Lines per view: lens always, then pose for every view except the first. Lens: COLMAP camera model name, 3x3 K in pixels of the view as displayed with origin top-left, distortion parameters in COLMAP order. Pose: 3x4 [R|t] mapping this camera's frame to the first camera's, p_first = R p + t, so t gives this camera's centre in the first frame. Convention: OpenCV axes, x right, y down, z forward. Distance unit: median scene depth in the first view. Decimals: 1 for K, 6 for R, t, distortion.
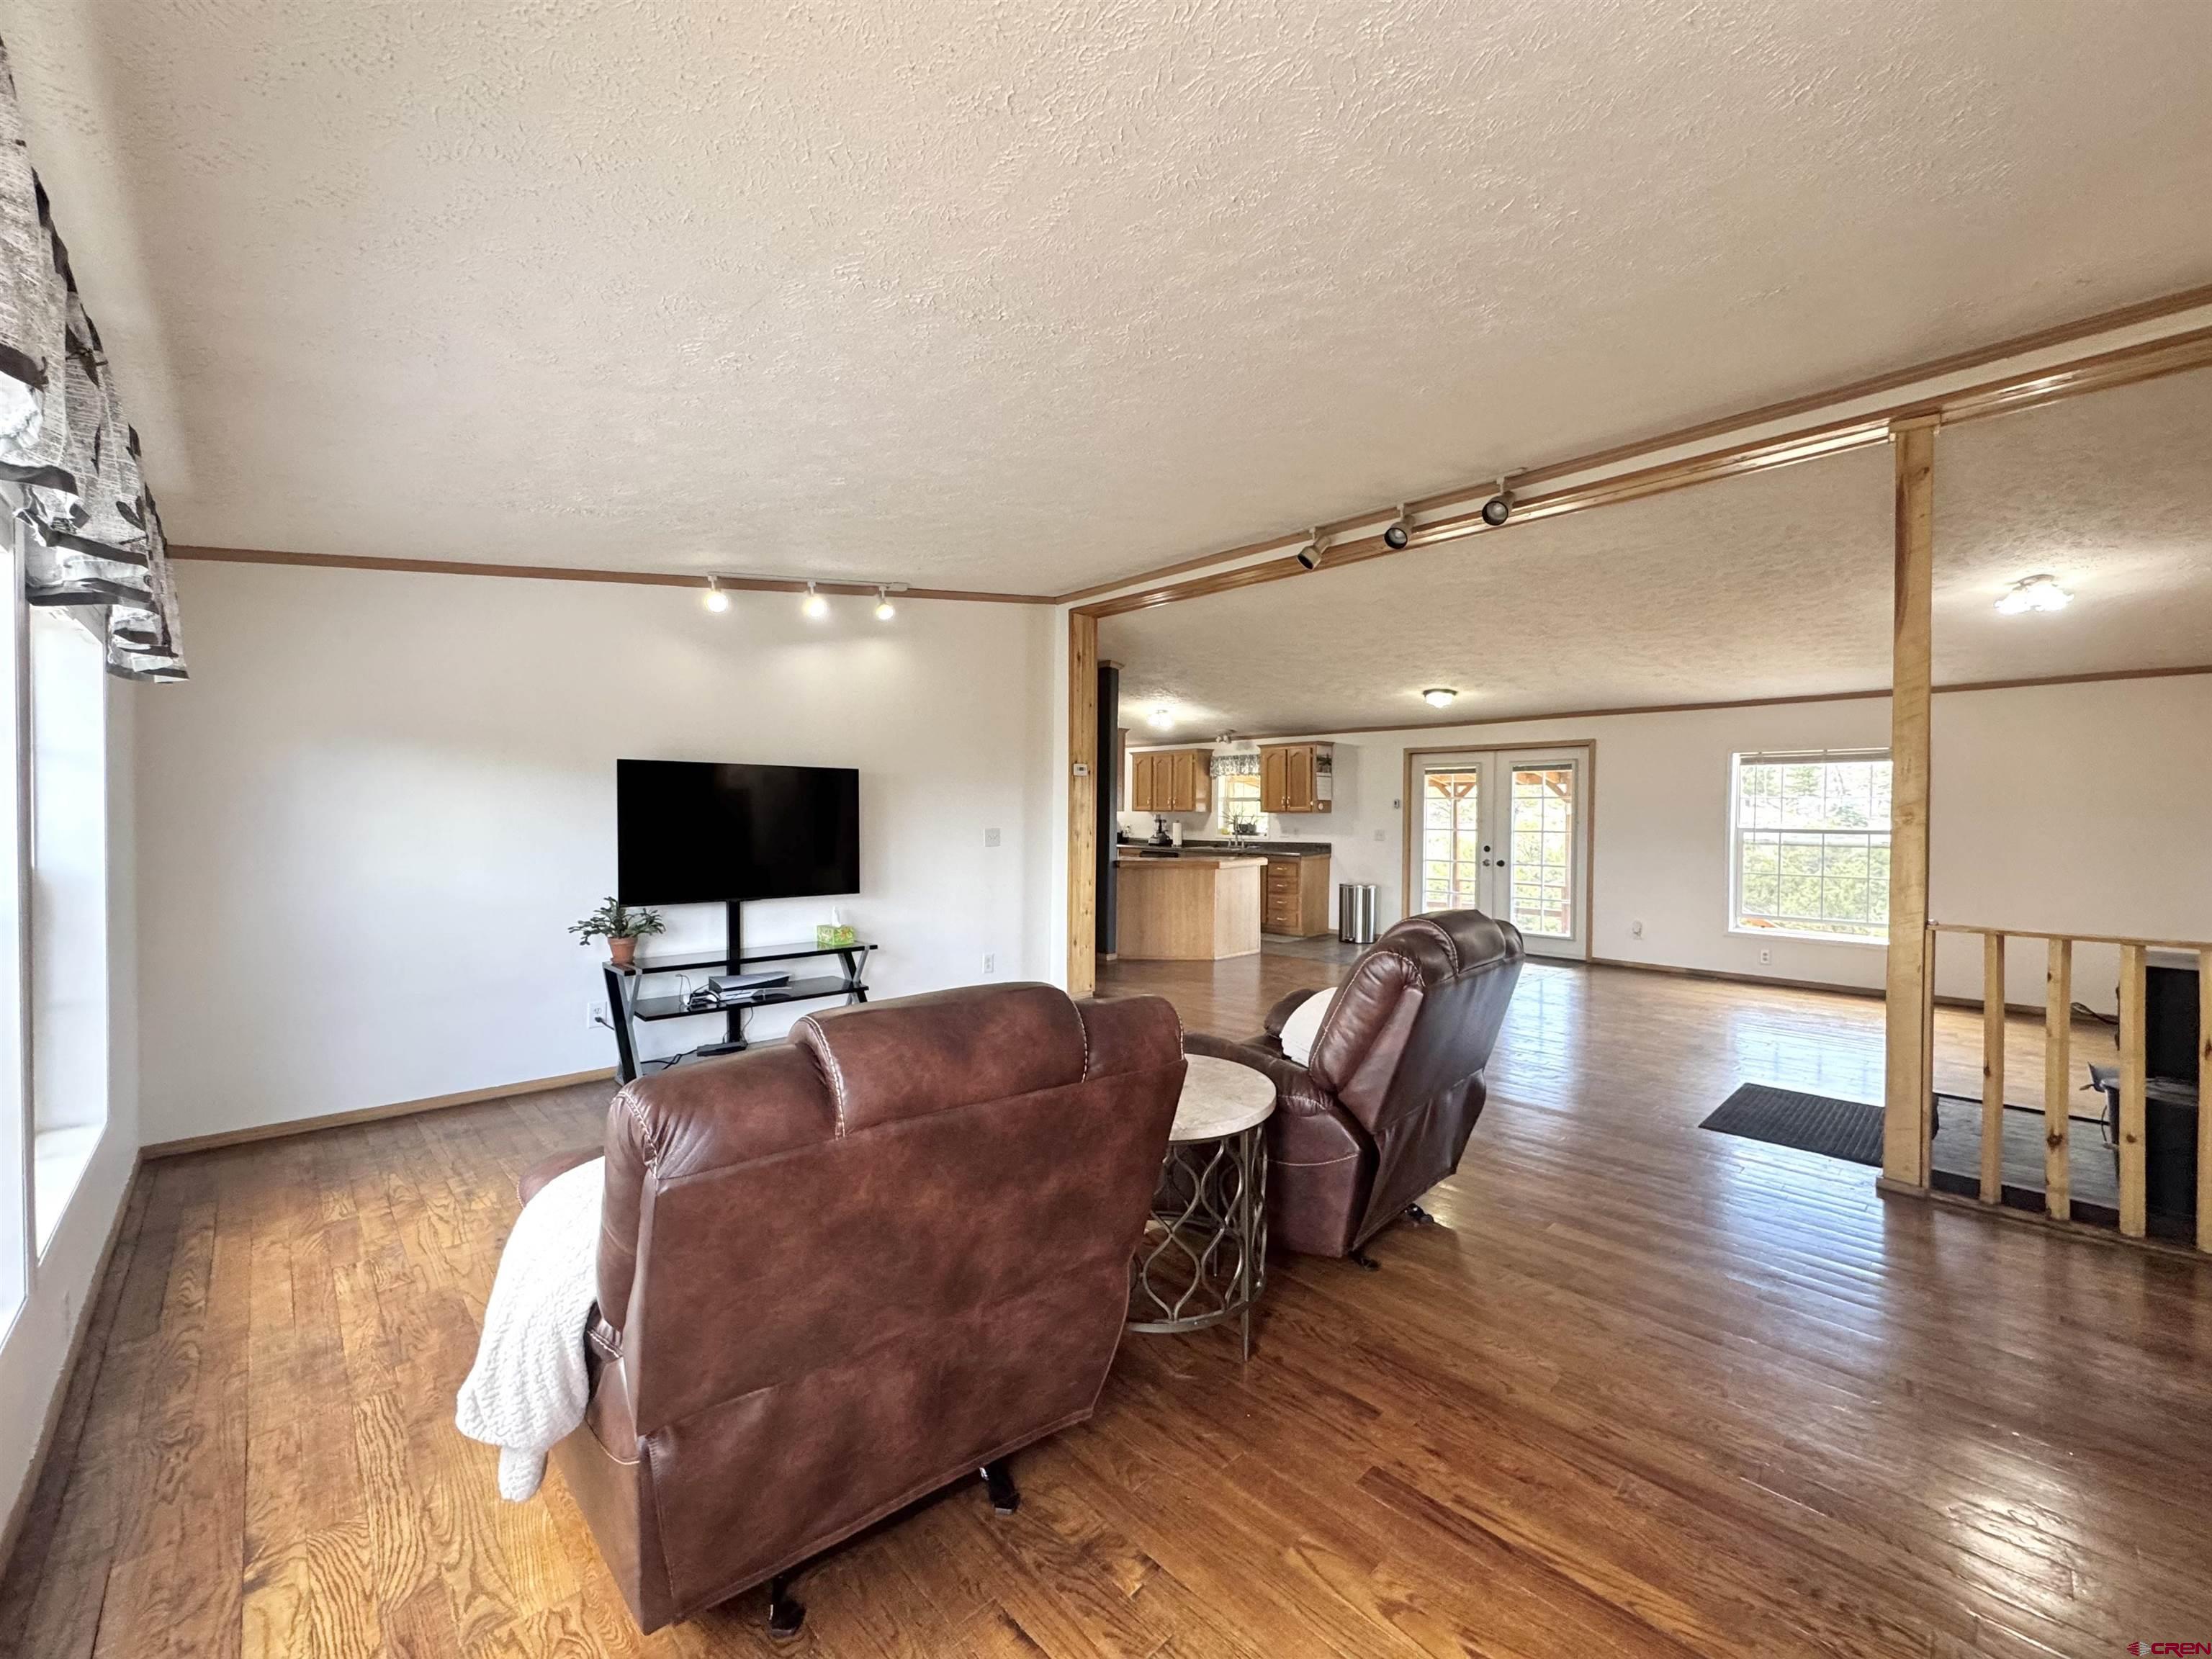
lens RADIAL K [[877.4, 0, 1106.7], [0, 877.4, 823.1], [0, 0, 1]] dist [-0.001707, -0.000082]
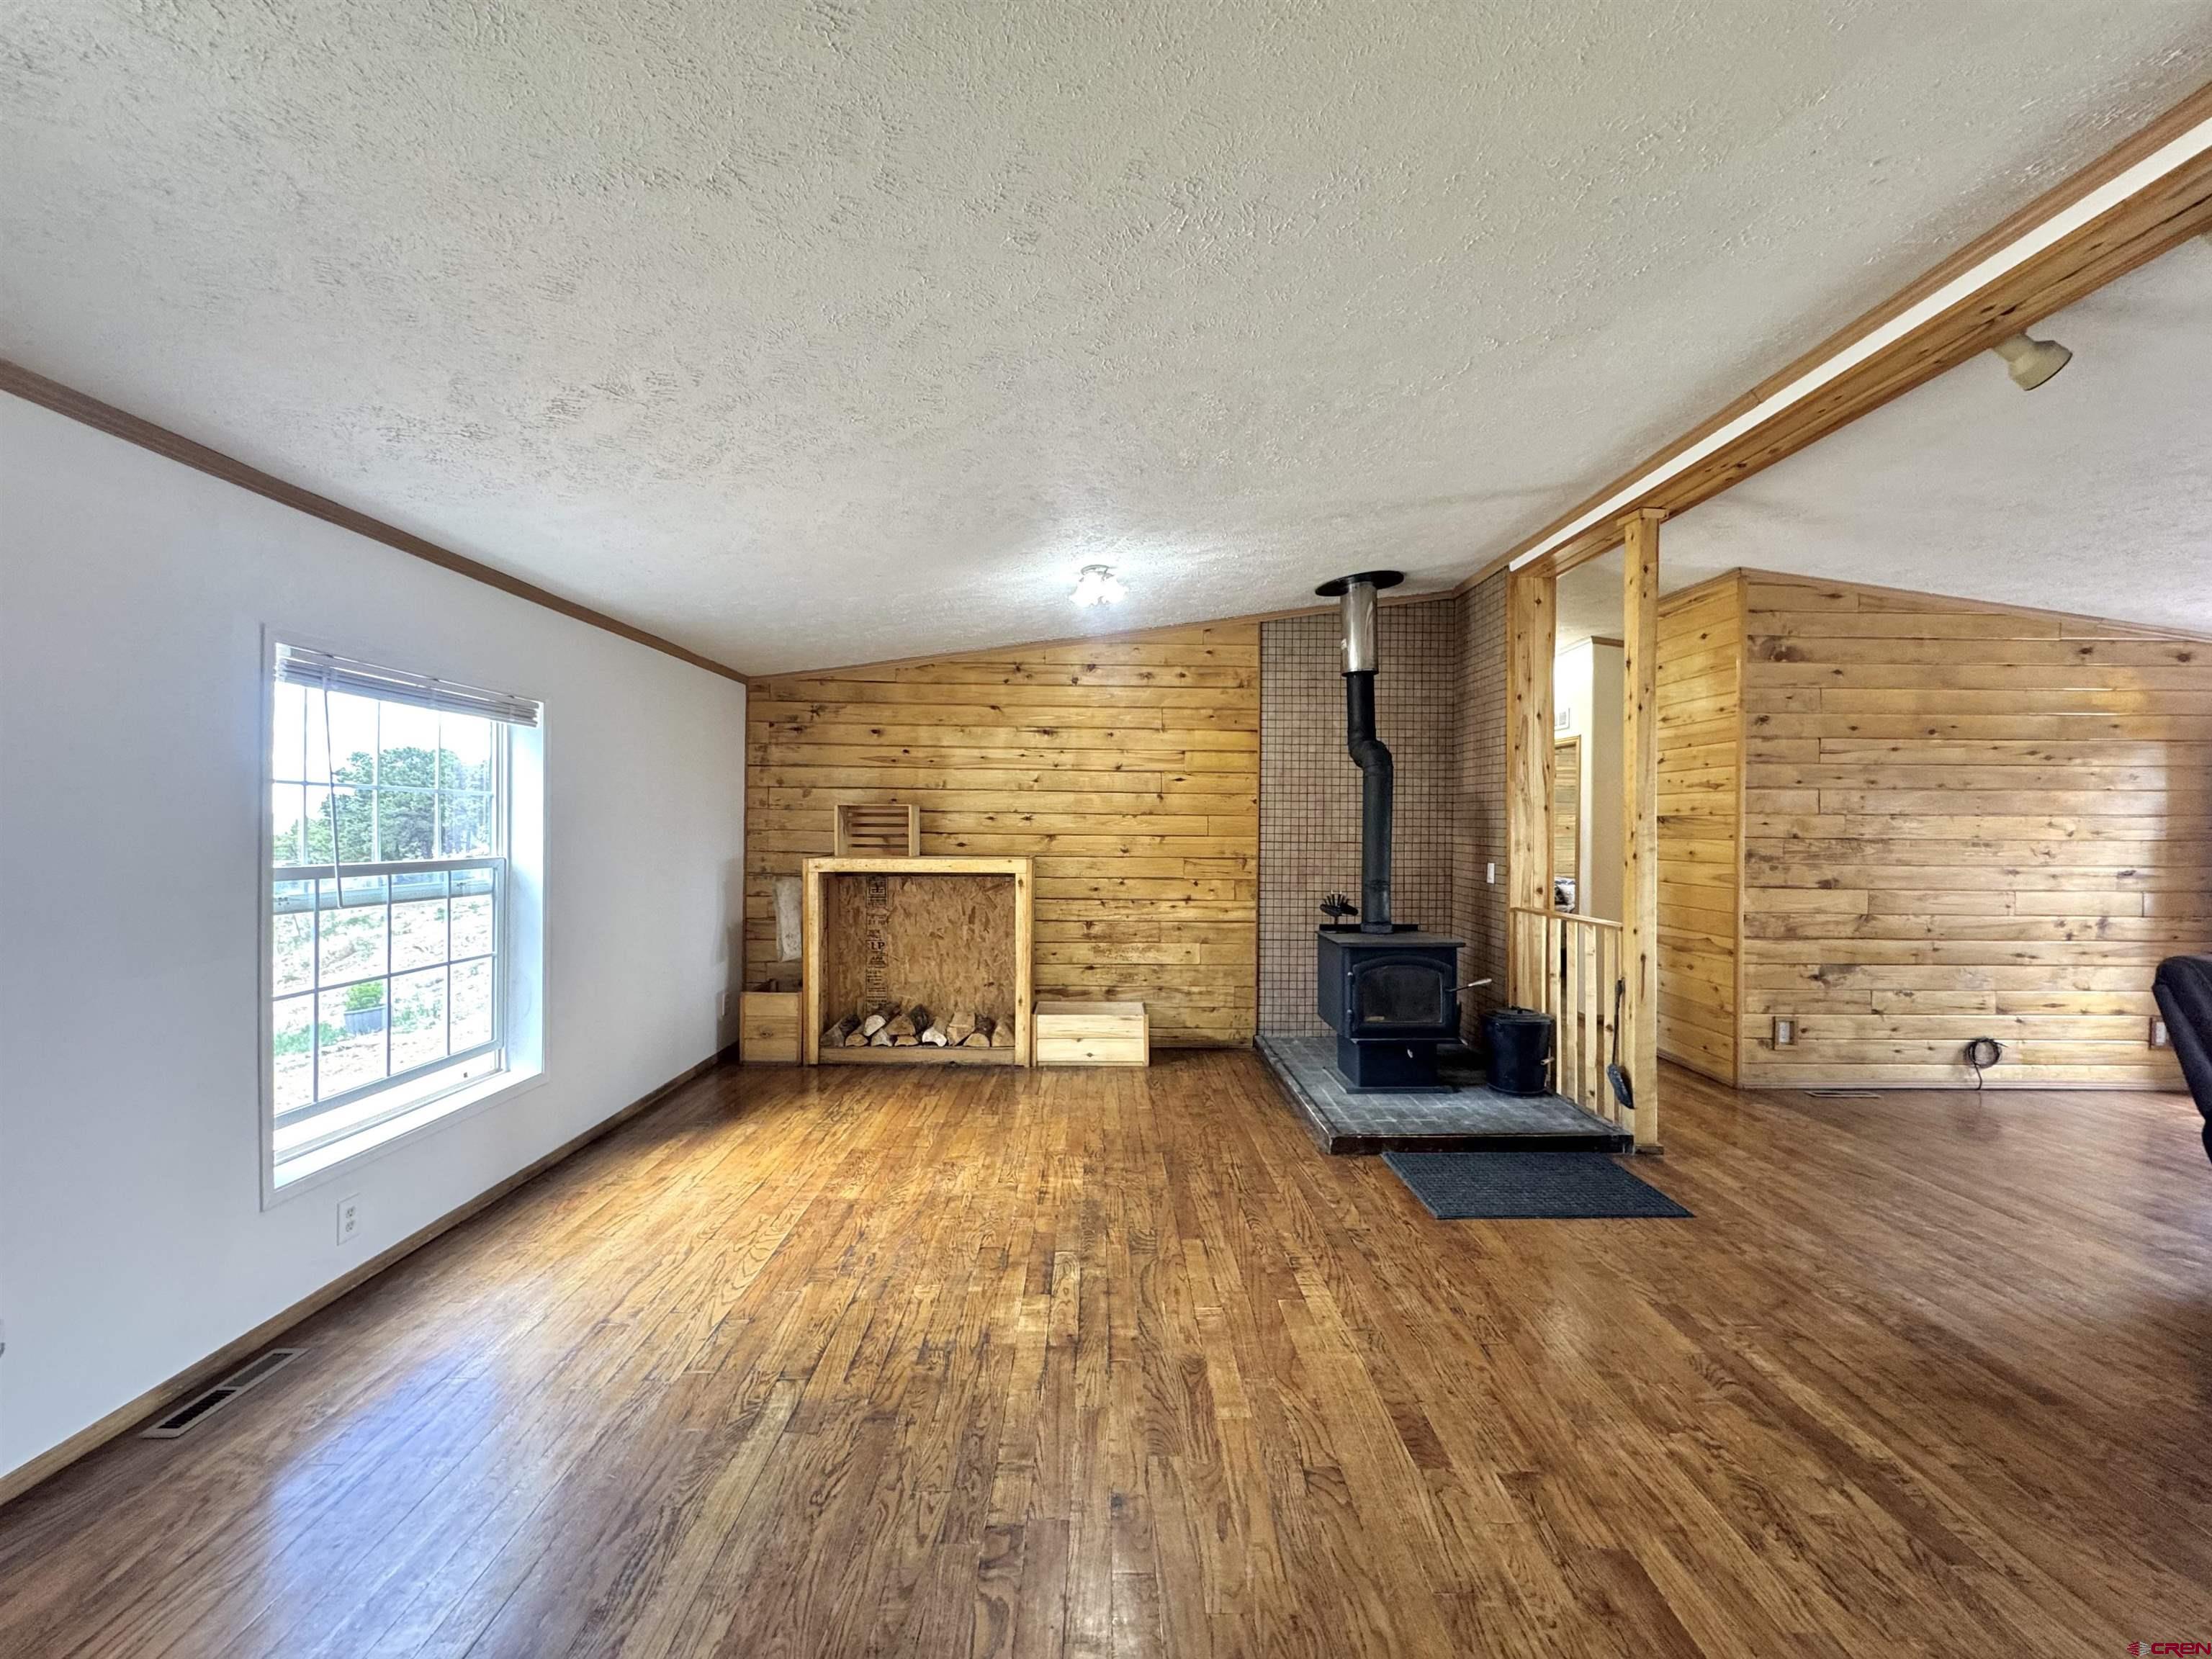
lens RADIAL K [[894.1, 0, 1111.9], [0, 894.1, 841.9], [0, 0, 1]] dist [-0.001250, -0.000177]
pose [[-0.728934, -0.021059, 0.684260, 0.196981], [-0.003055, 0.999617, 0.027510, -0.011542], [-0.684577, 0.017963, -0.728719, 0.773553]]
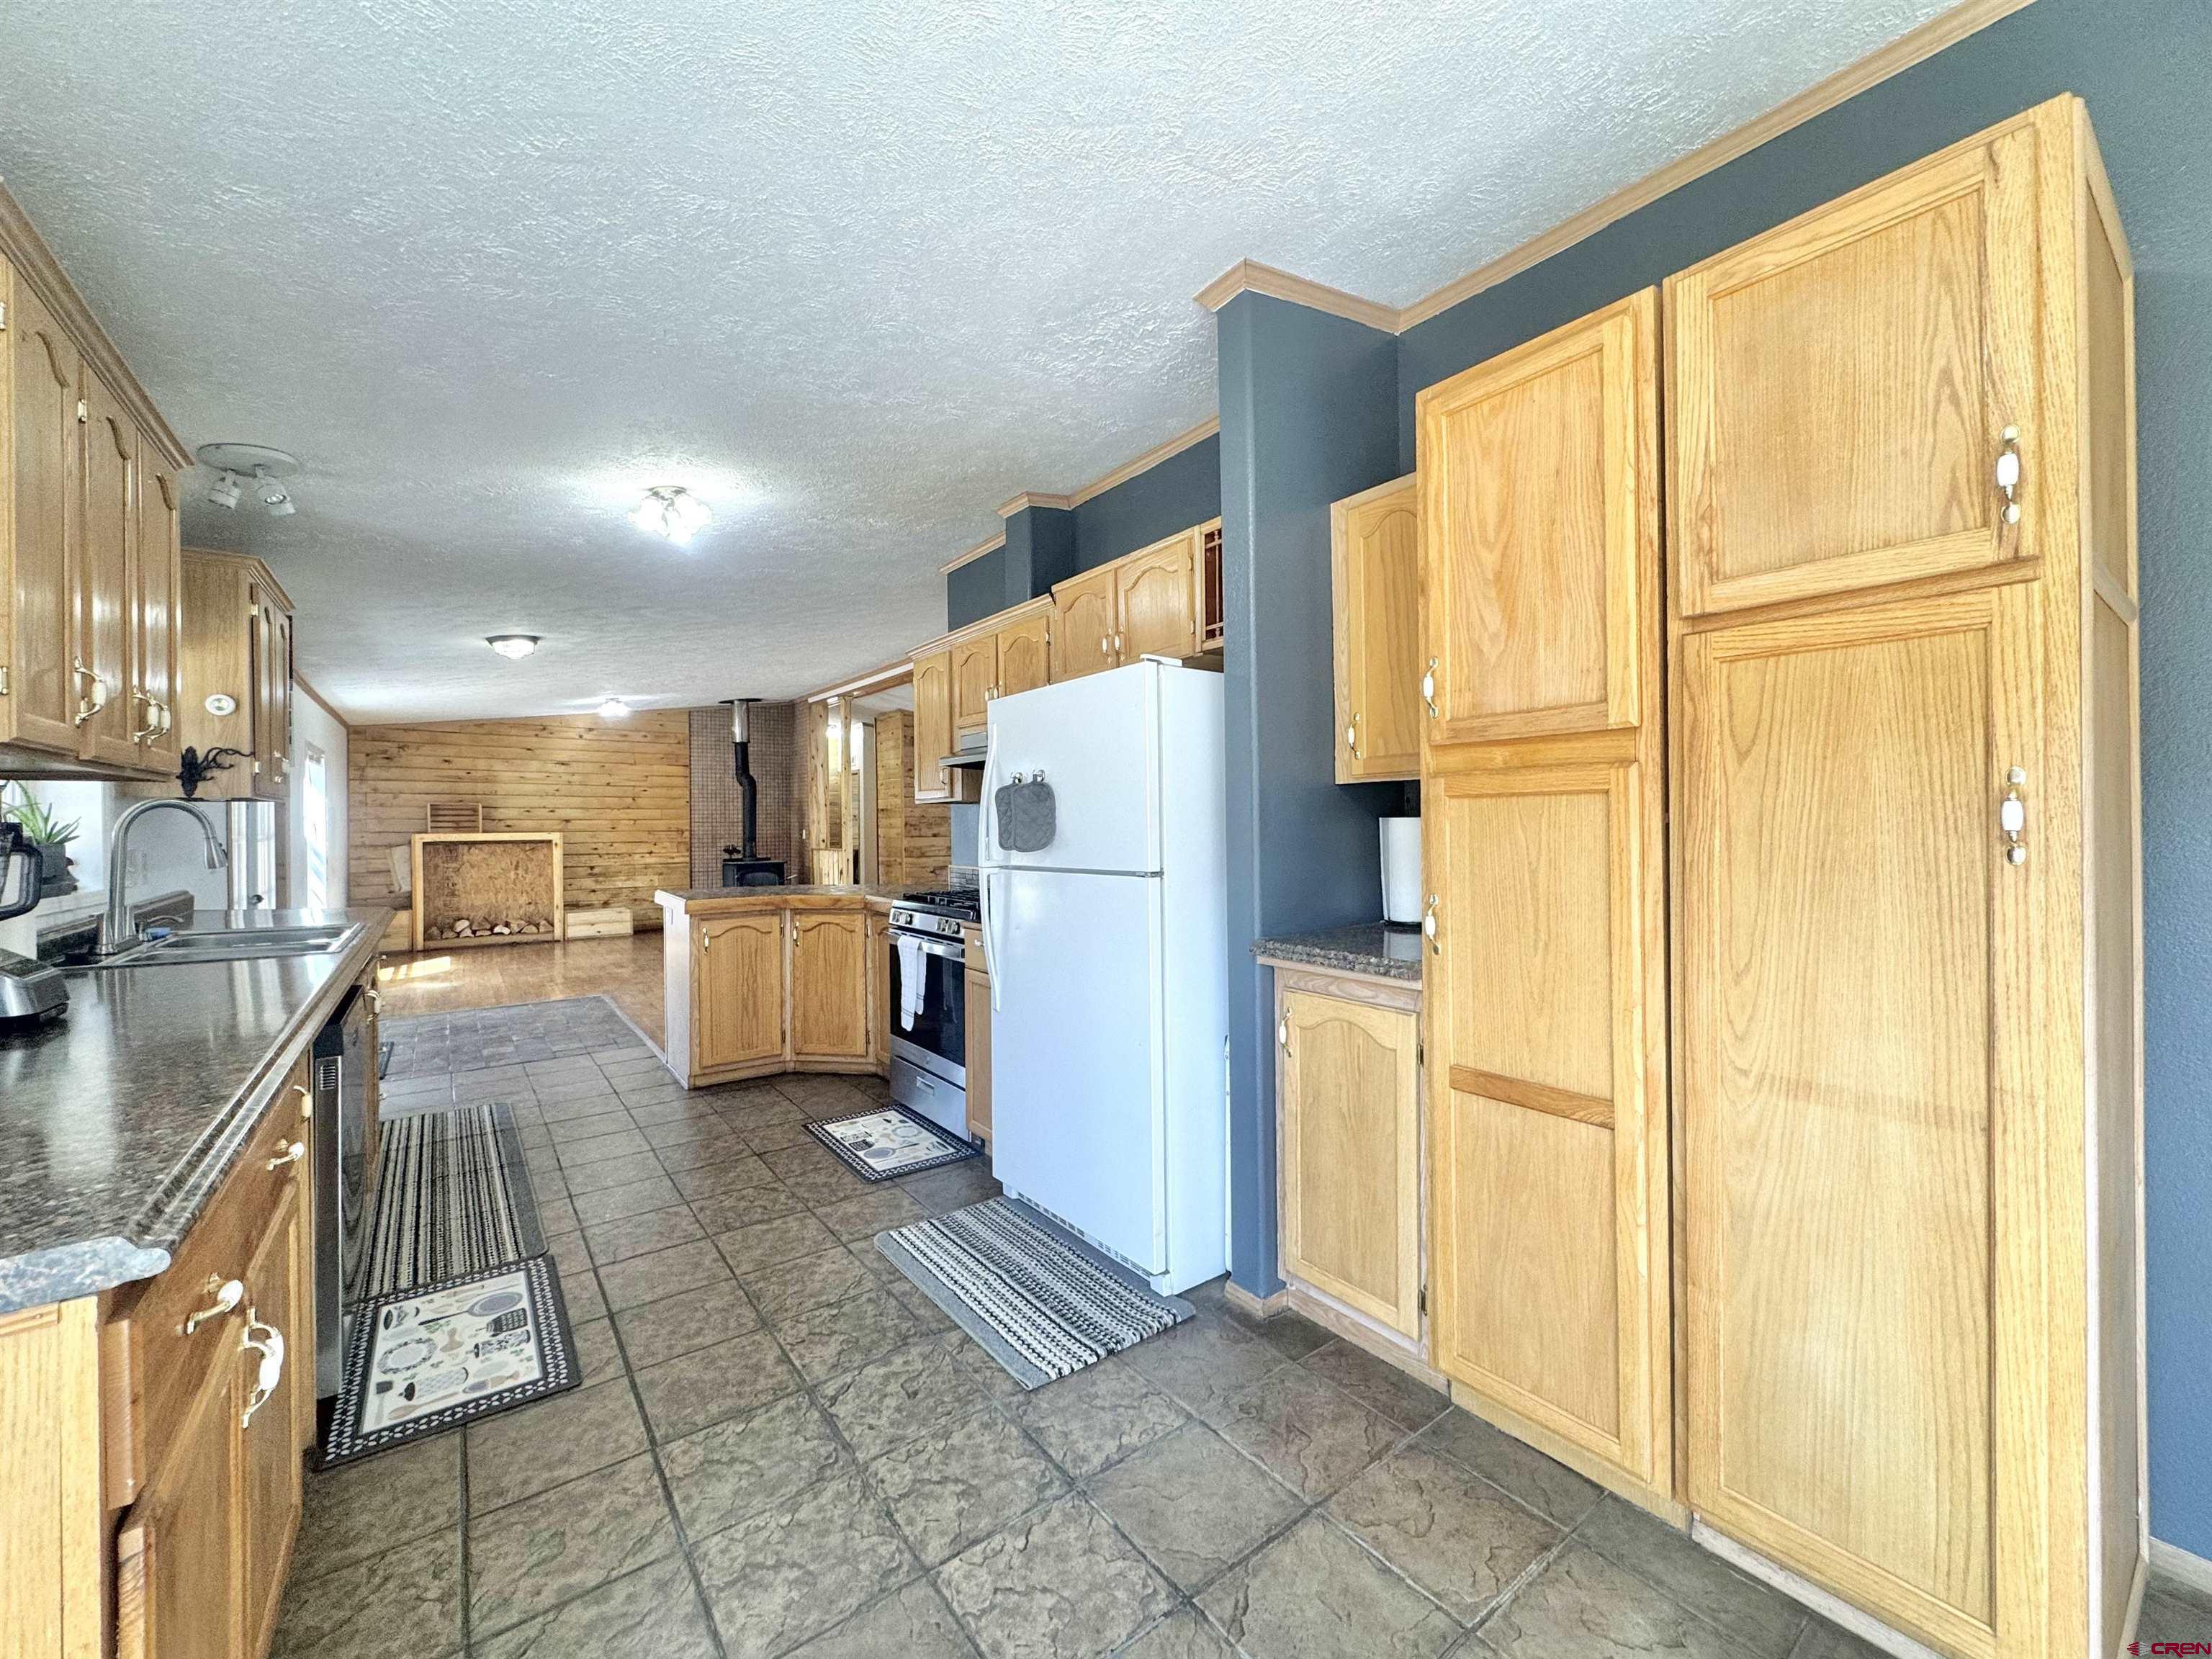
lens RADIAL K [[877.4, 0, 1106.7], [0, 877.4, 823.1], [0, 0, 1]] dist [-0.001707, -0.000082]
pose [[-0.991980, 0.002272, 0.126378, -0.141840], [0.003774, 0.999925, 0.011653, -0.006128], [-0.126342, 0.012036, -0.991914, 1.324667]]
